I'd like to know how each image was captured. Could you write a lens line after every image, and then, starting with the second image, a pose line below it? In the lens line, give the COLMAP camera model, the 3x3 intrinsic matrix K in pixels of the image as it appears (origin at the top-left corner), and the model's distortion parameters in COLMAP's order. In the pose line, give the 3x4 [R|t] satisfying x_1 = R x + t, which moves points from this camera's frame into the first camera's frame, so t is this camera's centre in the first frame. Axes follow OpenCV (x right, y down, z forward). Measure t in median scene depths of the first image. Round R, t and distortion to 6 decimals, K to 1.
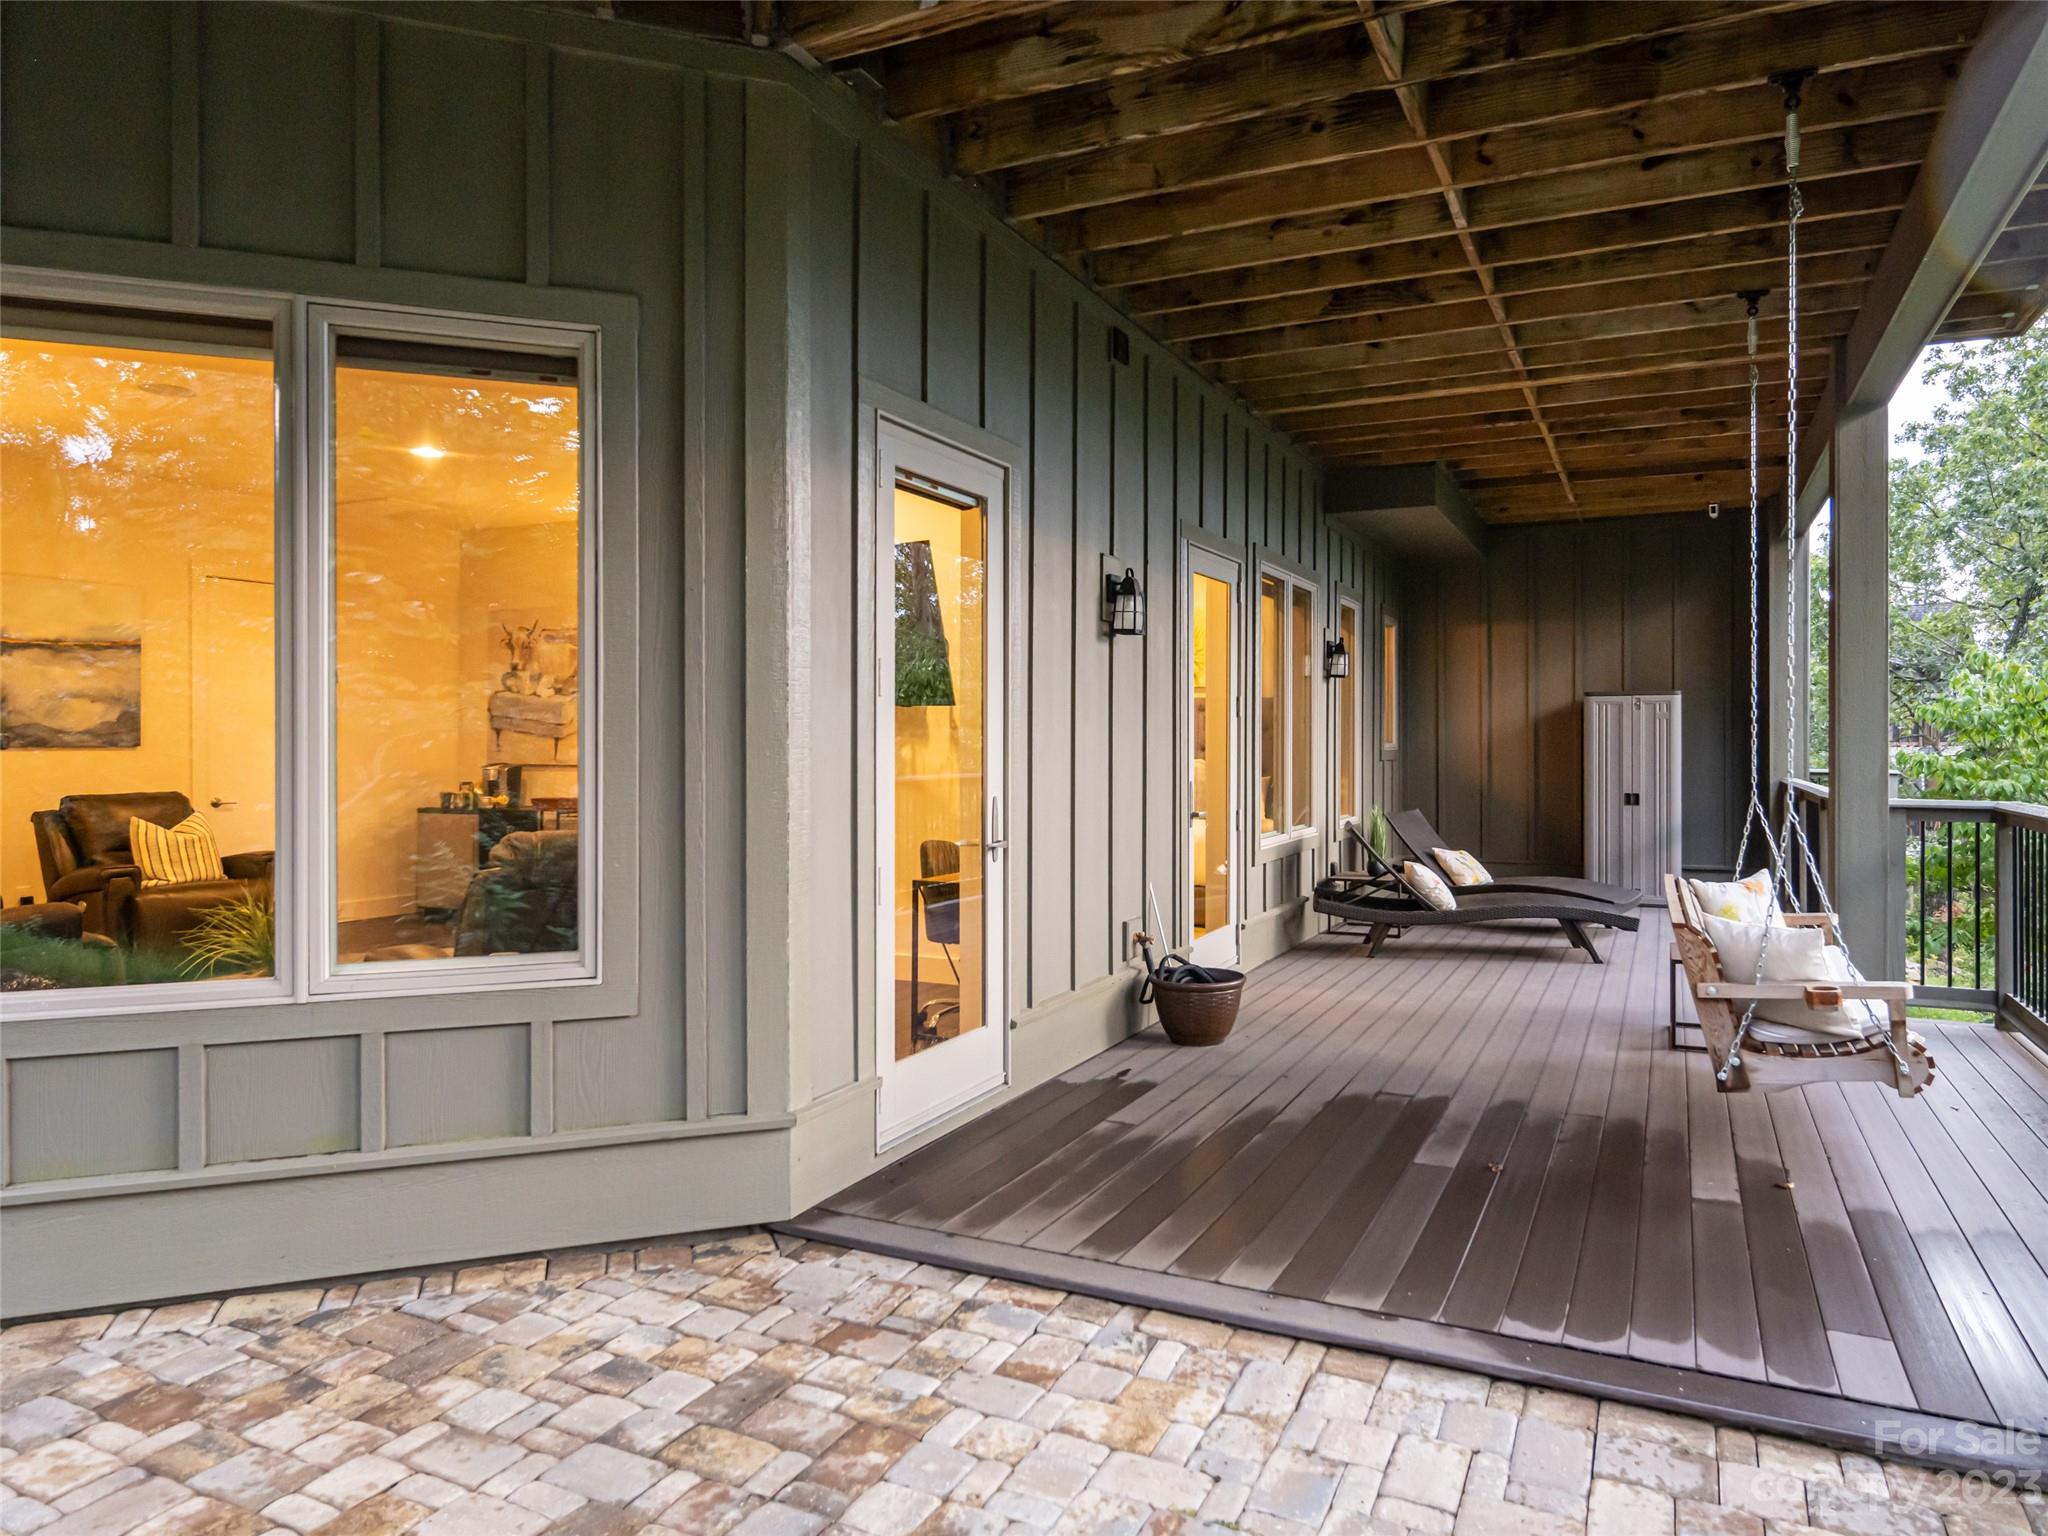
lens RADIAL K [[1168.1, 0, 1066.1], [0, 1168.1, 754.6], [0, 0, 1]] dist [0.001430, -0.000501]
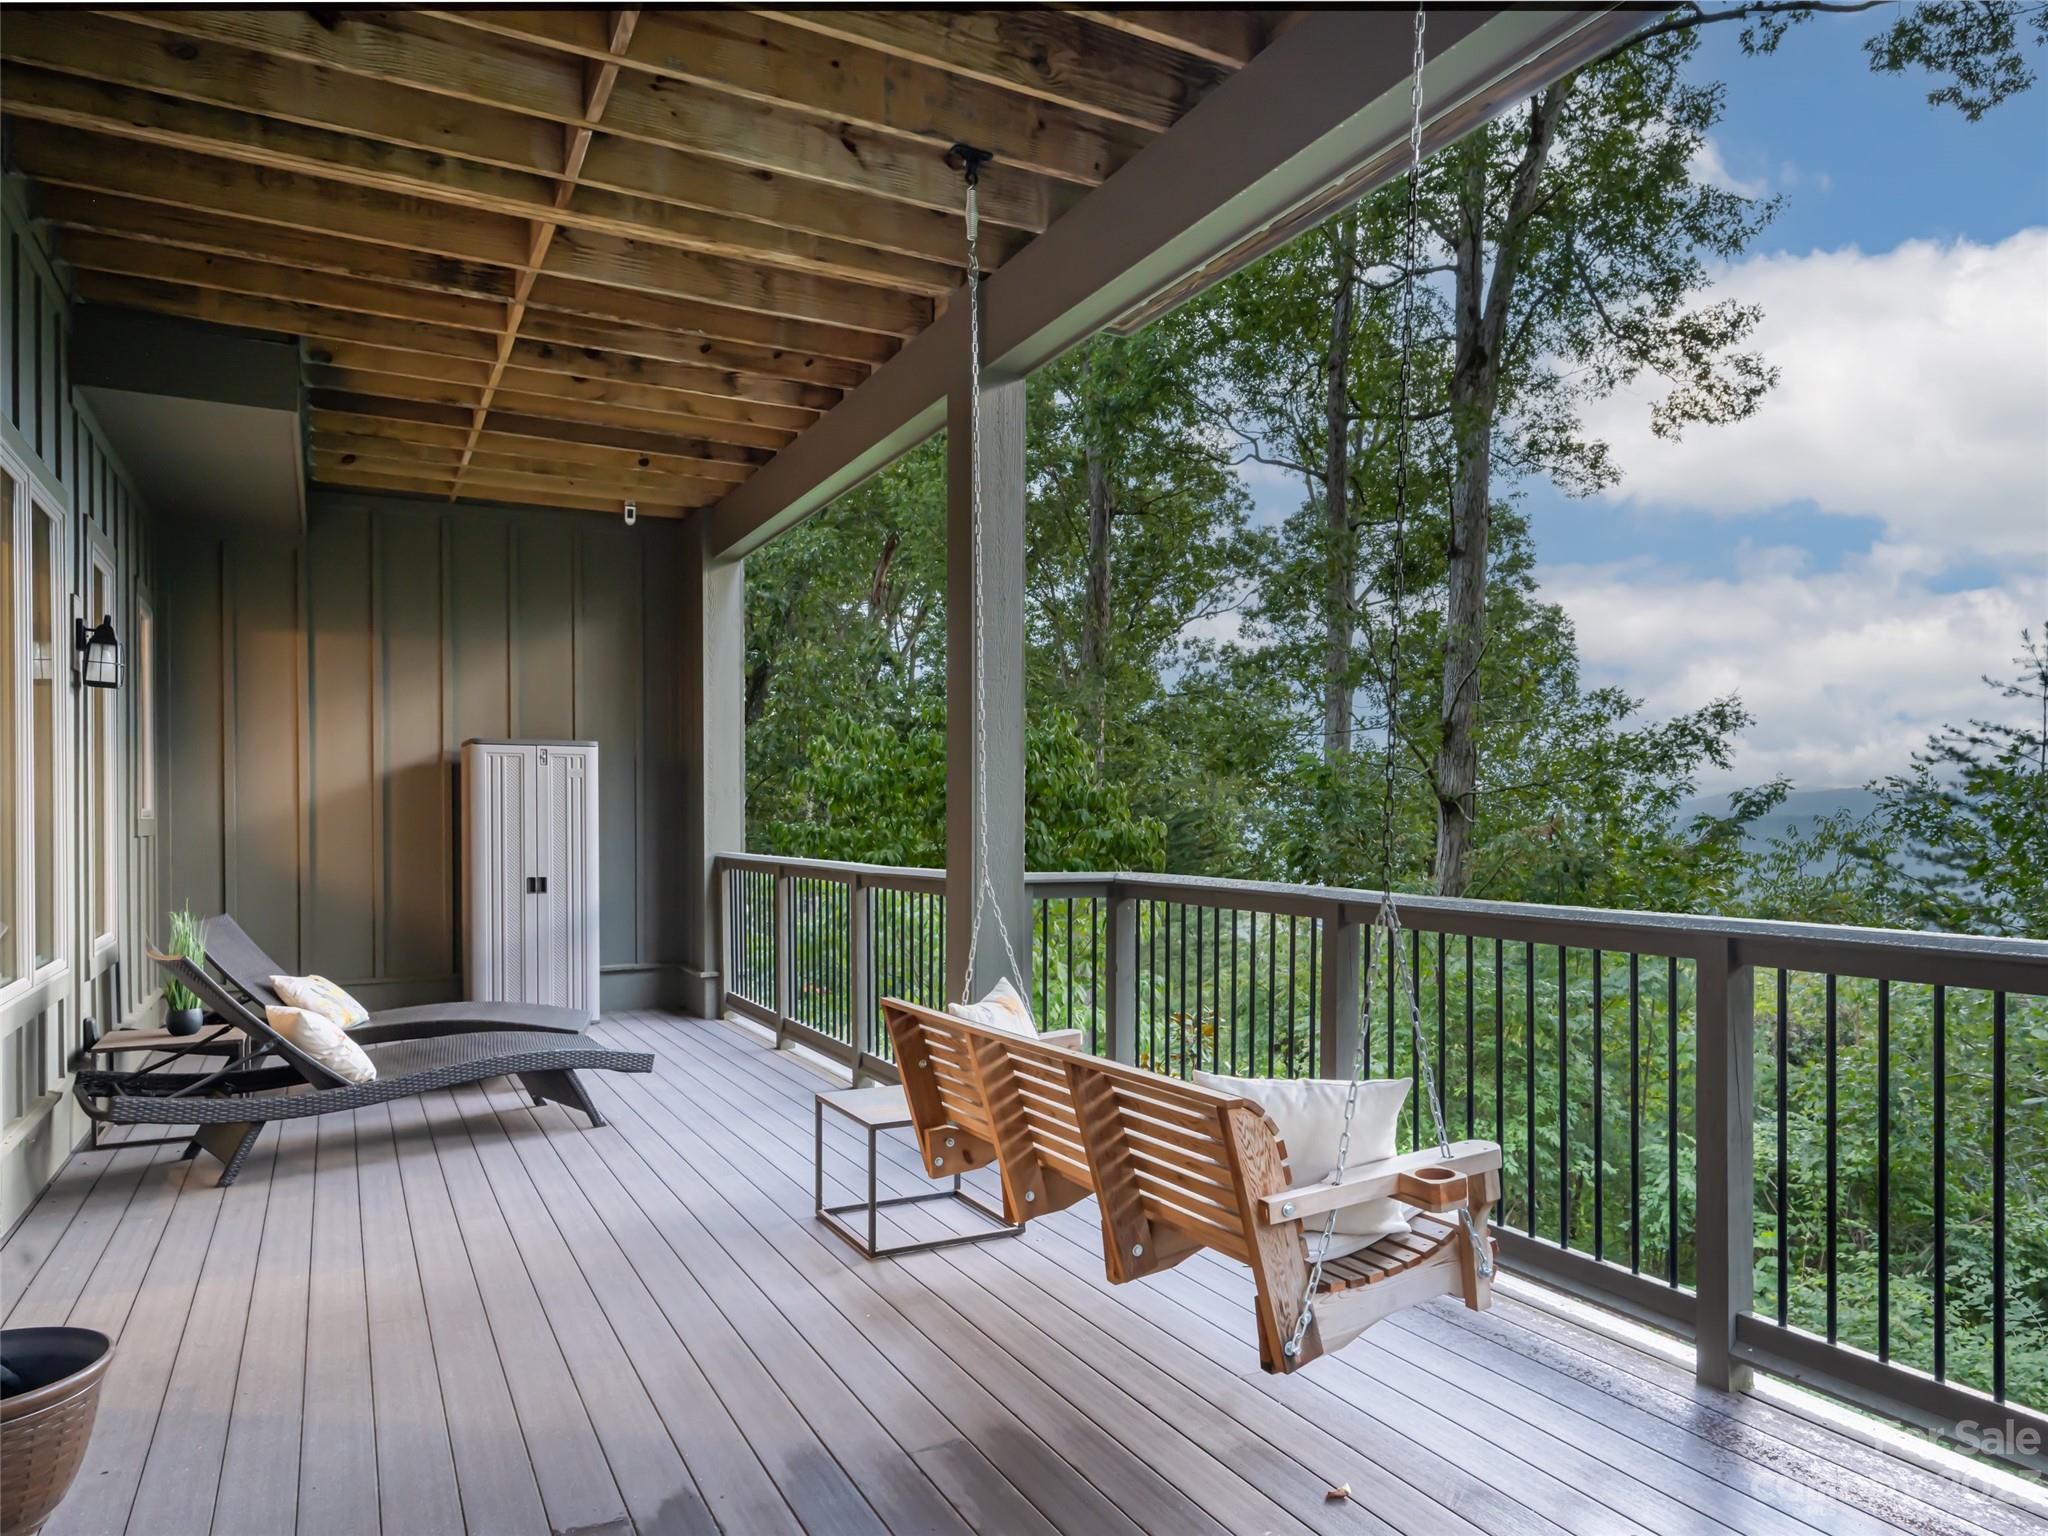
lens RADIAL K [[1350.8, 0, 1022.1], [0, 1350.8, 836.3], [0, 0, 1]] dist [-0.003660, -0.001739]
pose [[0.595222, -0.007923, 0.803522, -0.023335], [0.006143, 0.999967, 0.005310, 0.005043], [-0.803538, 0.001776, 0.595251, 0.261479]]
